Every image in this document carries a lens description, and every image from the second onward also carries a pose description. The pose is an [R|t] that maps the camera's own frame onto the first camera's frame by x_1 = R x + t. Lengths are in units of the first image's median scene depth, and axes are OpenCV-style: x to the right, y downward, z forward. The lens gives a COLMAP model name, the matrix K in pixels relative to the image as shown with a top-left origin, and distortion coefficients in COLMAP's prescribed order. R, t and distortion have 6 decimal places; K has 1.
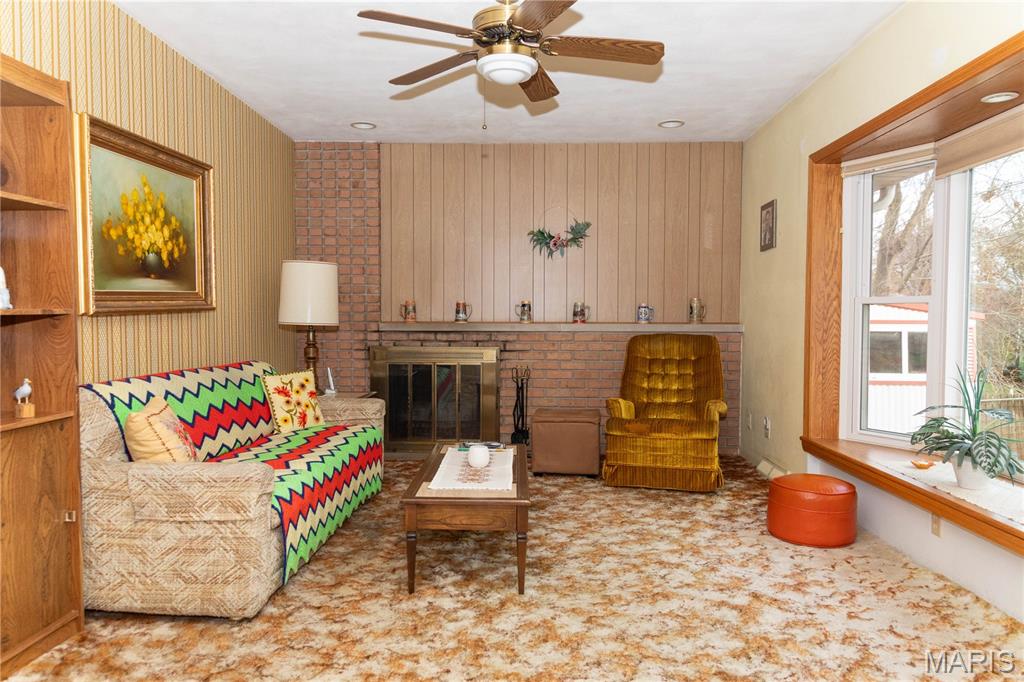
lens RADIAL K [[669.5, 0, 512.0], [0, 669.5, 341.0], [0, 0, 1]] dist [0.026971, -0.006711]
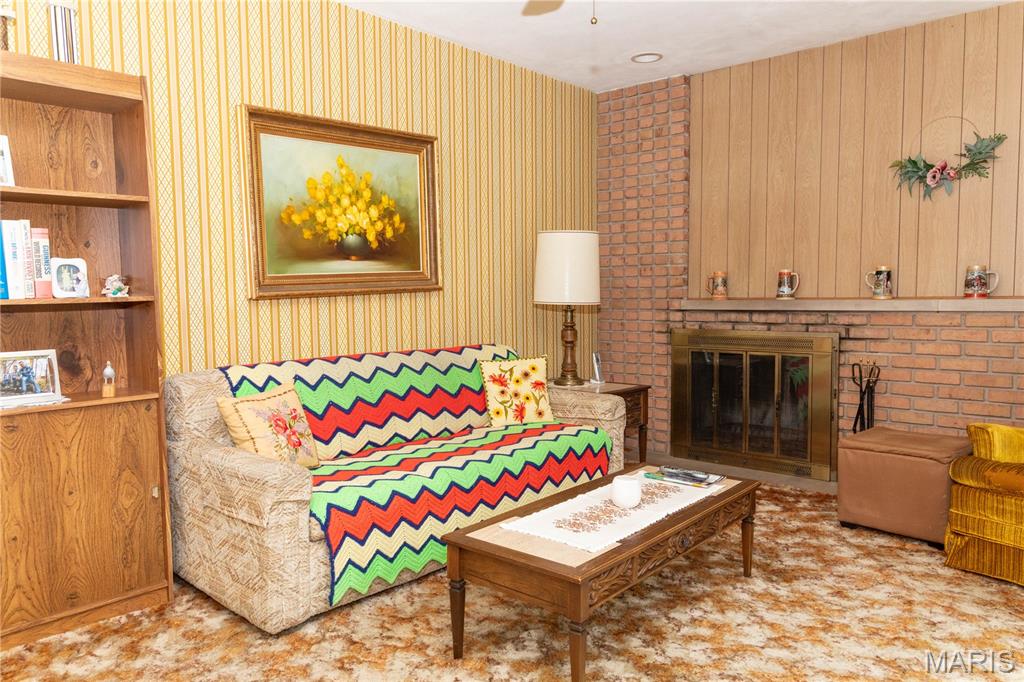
lens RADIAL K [[715.6, 0, 512.0], [0, 715.6, 341.0], [0, 0, 1]] dist [0.018662, -0.000146]
pose [[0.774799, 0.030137, -0.631489, 0.289462], [-0.006815, 0.999203, 0.039324, -0.015061], [0.632171, -0.026165, 0.774387, 0.292617]]
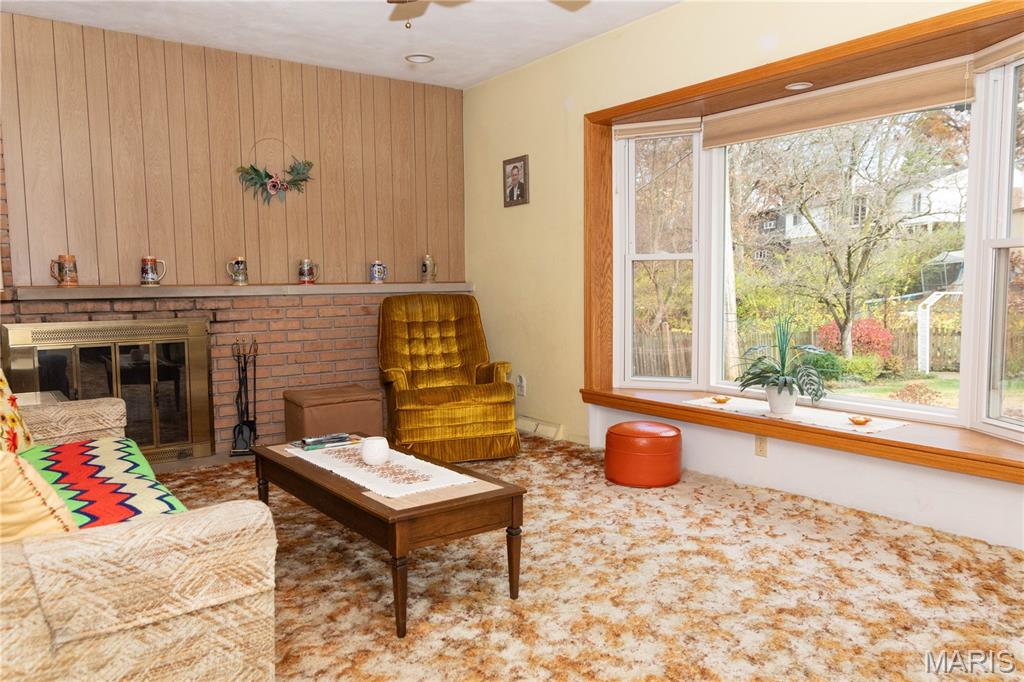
lens RADIAL K [[732.9, 0, 496.1], [0, 732.9, 337.8], [0, 0, 1]] dist [0.027757, -0.001436]
pose [[0.803149, -0.059183, 0.592831, -0.381141], [0.034306, 0.997997, 0.053155, -0.001342], [-0.594789, -0.022354, 0.803571, 0.196342]]
